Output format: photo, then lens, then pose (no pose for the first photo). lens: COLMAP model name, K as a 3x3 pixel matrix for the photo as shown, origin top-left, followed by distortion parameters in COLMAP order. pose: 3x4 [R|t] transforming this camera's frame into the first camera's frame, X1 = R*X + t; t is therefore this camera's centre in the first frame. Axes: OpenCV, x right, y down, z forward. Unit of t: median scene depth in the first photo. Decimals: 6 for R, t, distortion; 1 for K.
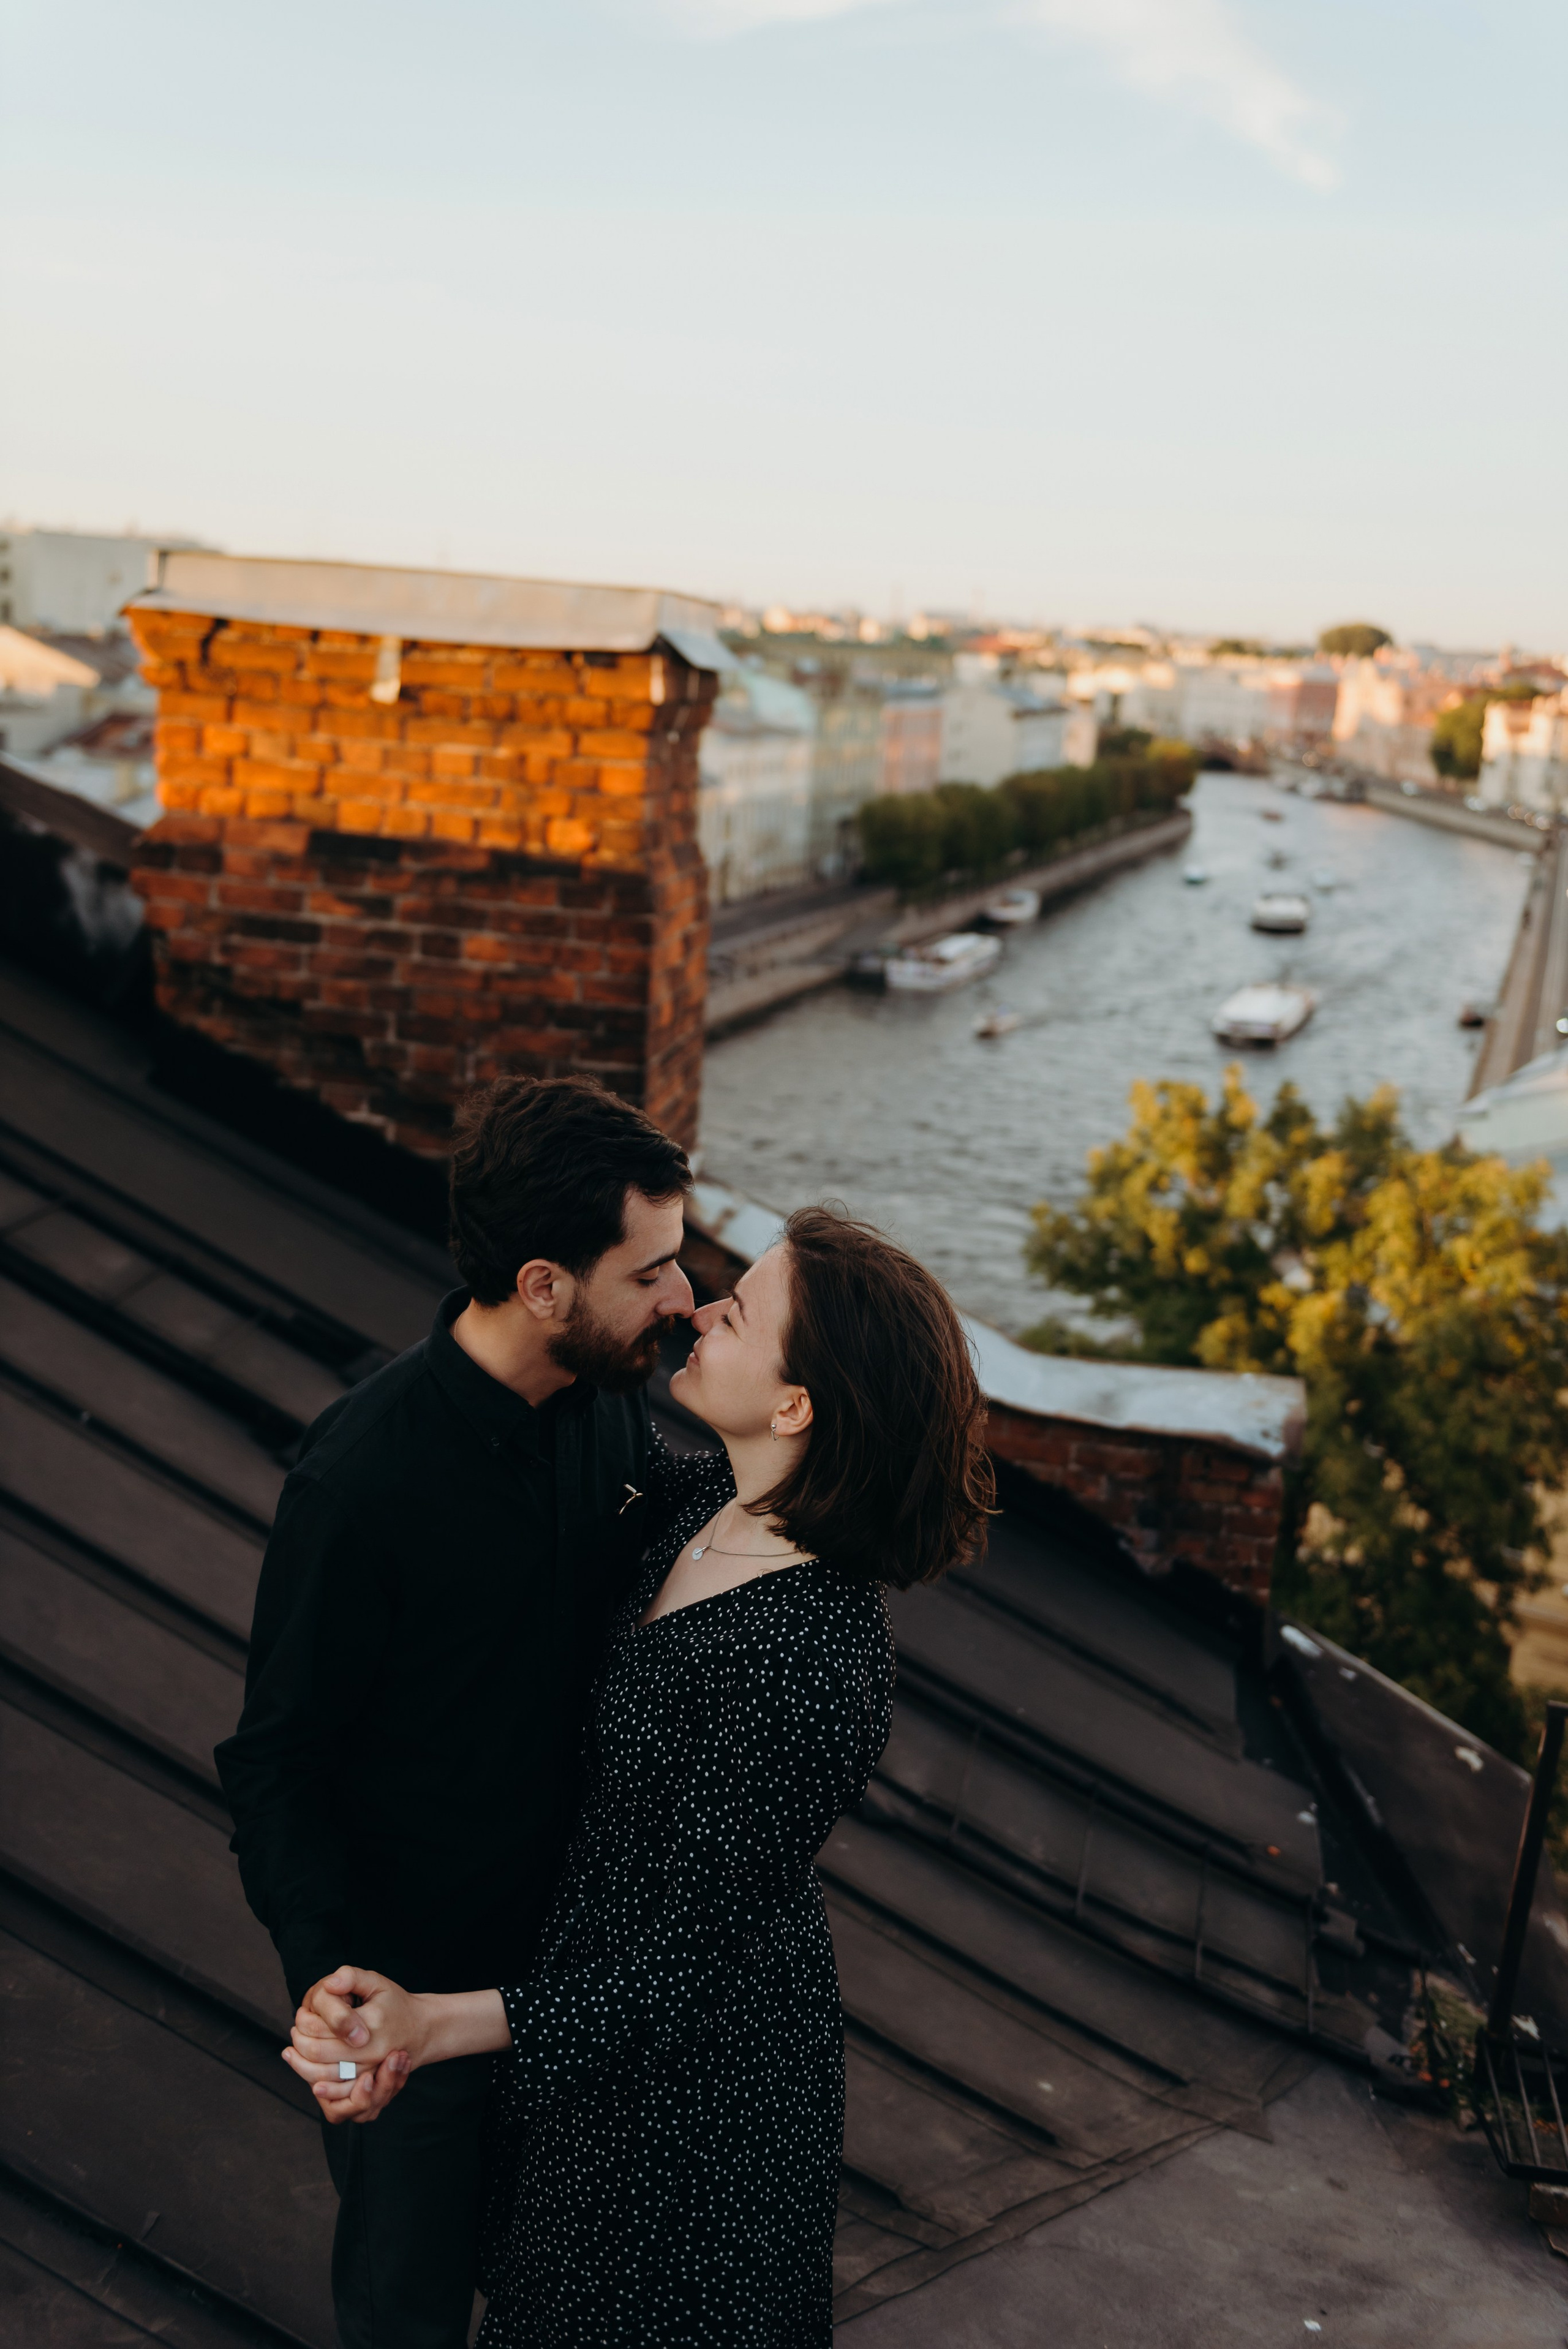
lens RADIAL K [[2308.7, 0, 779.8], [0, 2308.7, 1172.0], [0, 0, 1]] dist [0.025543, 0.020445]
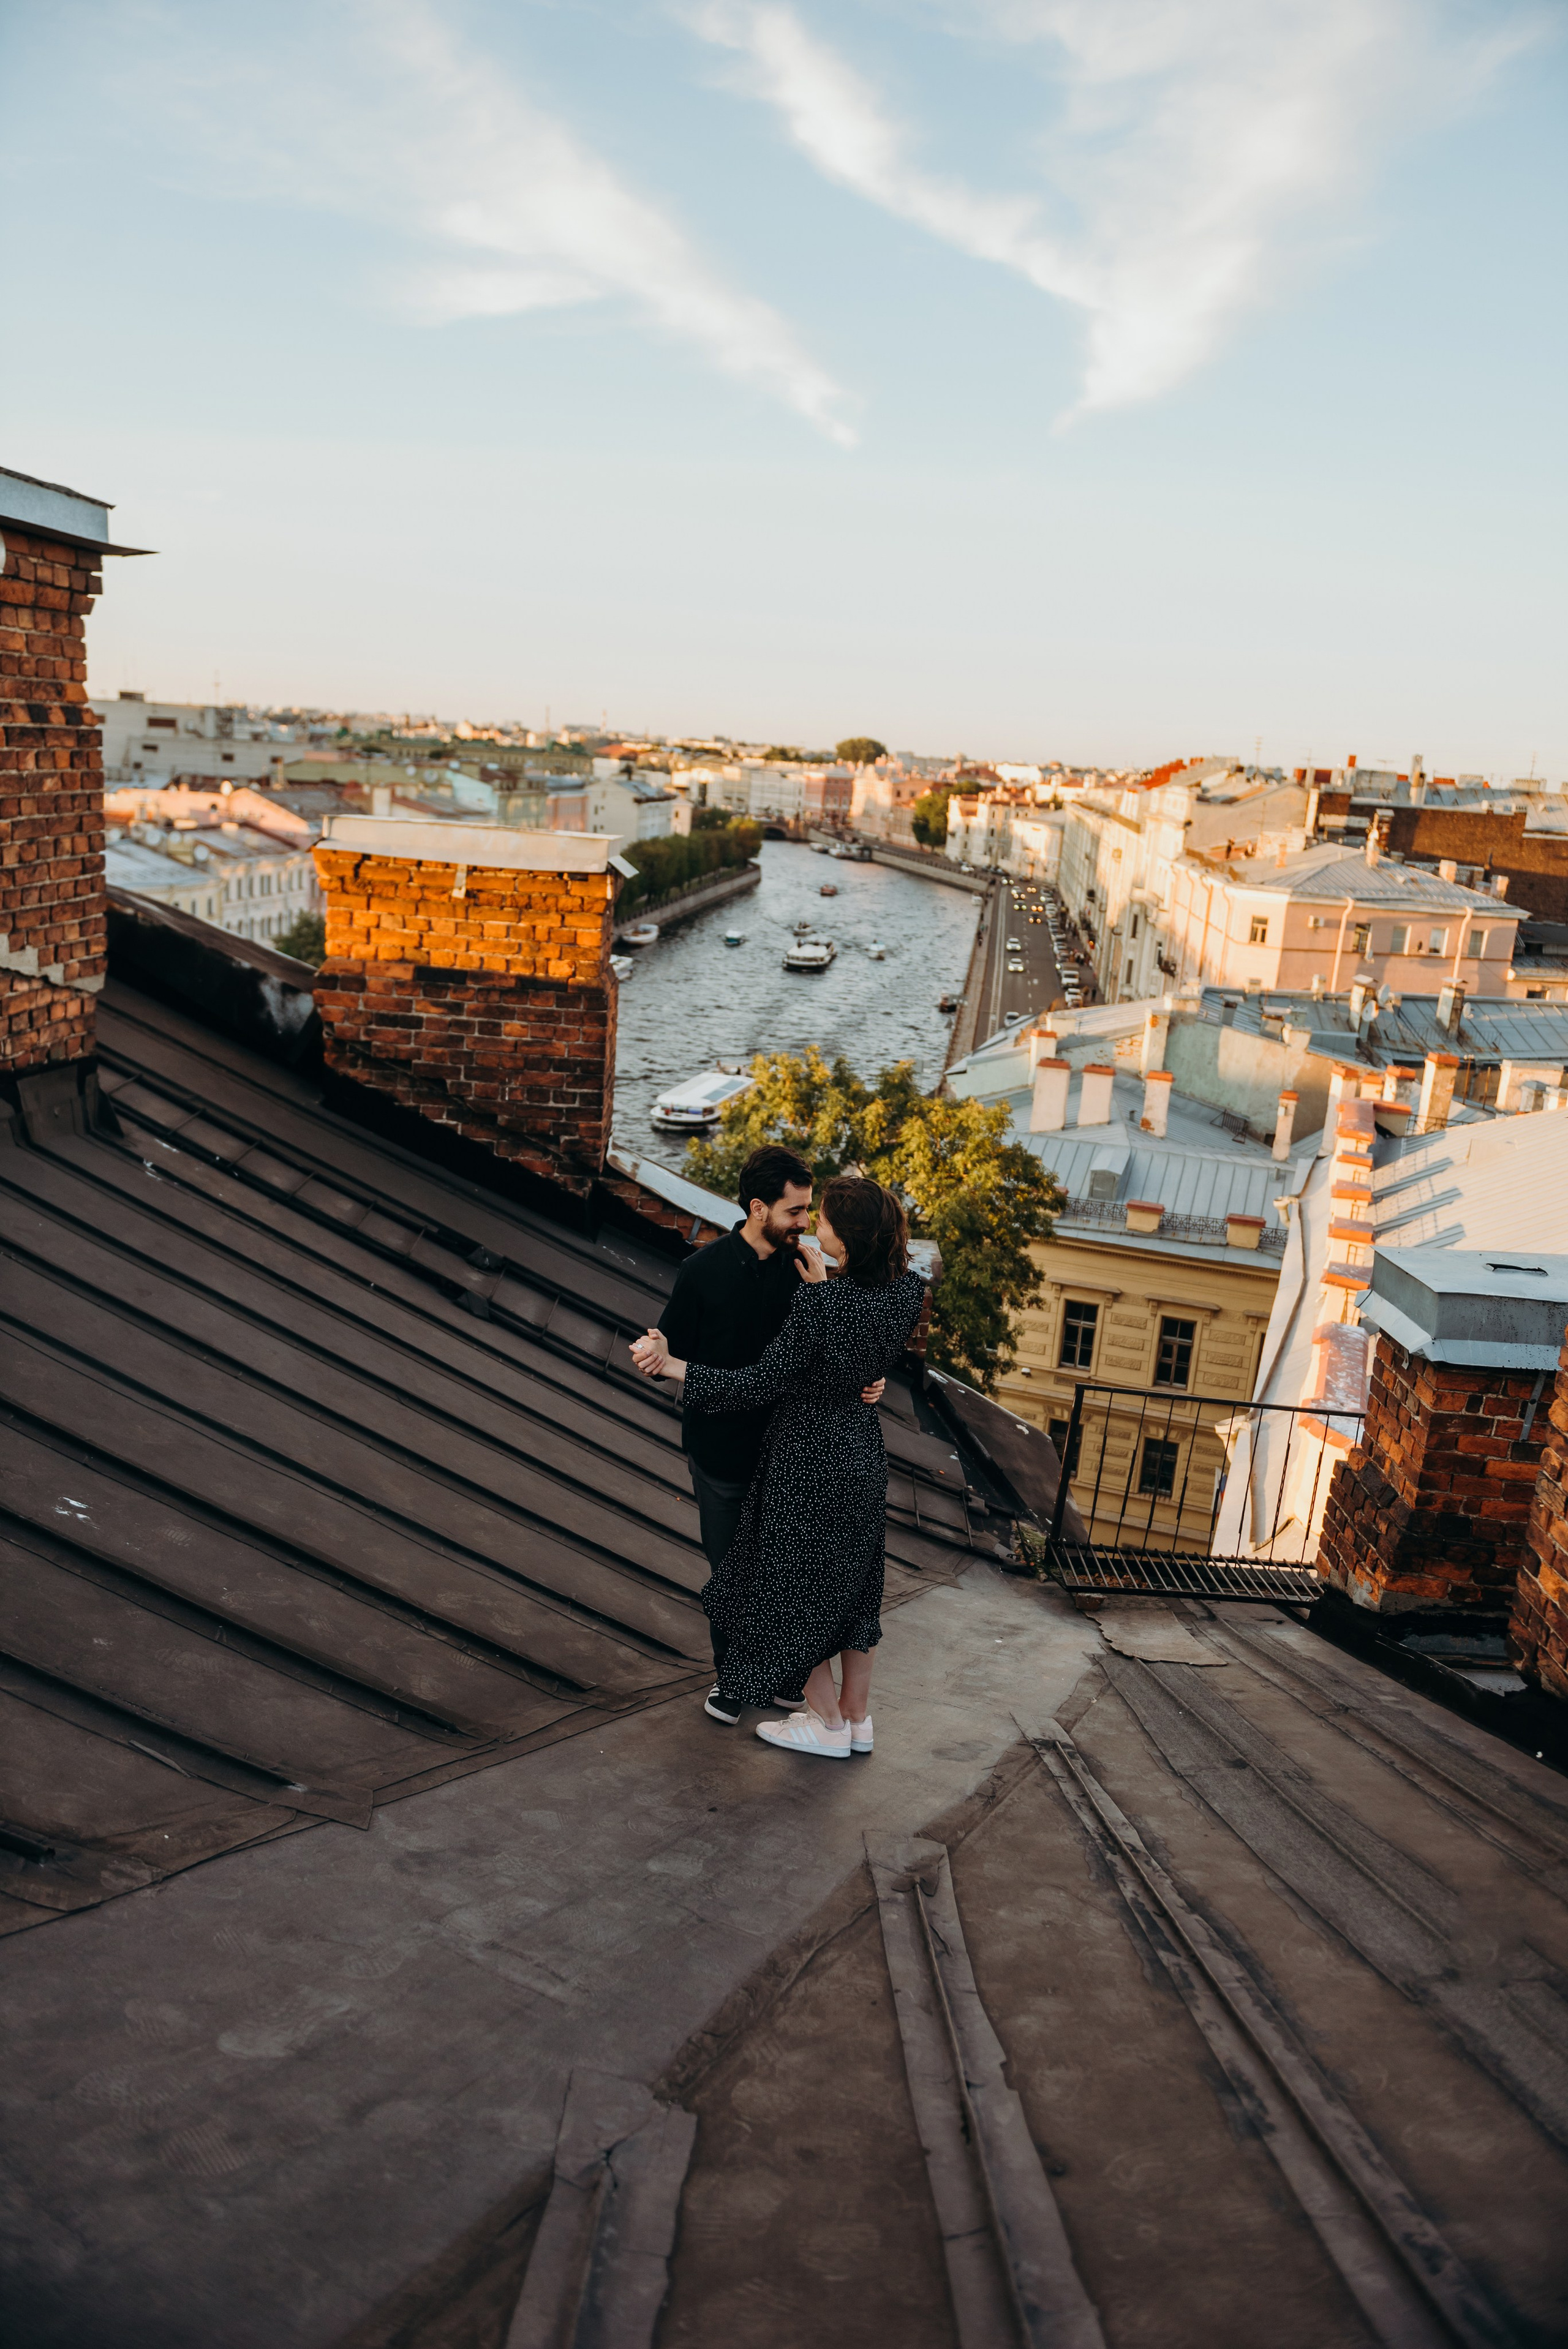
lens RADIAL K [[1602.8, 0, 785.0], [0, 1602.8, 1168.8], [0, 0, 1]] dist [-0.048295, -0.001032]
pose [[0.981479, -0.037977, 0.187769, -0.159233], [0.031719, 0.998840, 0.036225, -0.024147], [-0.188927, -0.029598, 0.981545, -0.308732]]
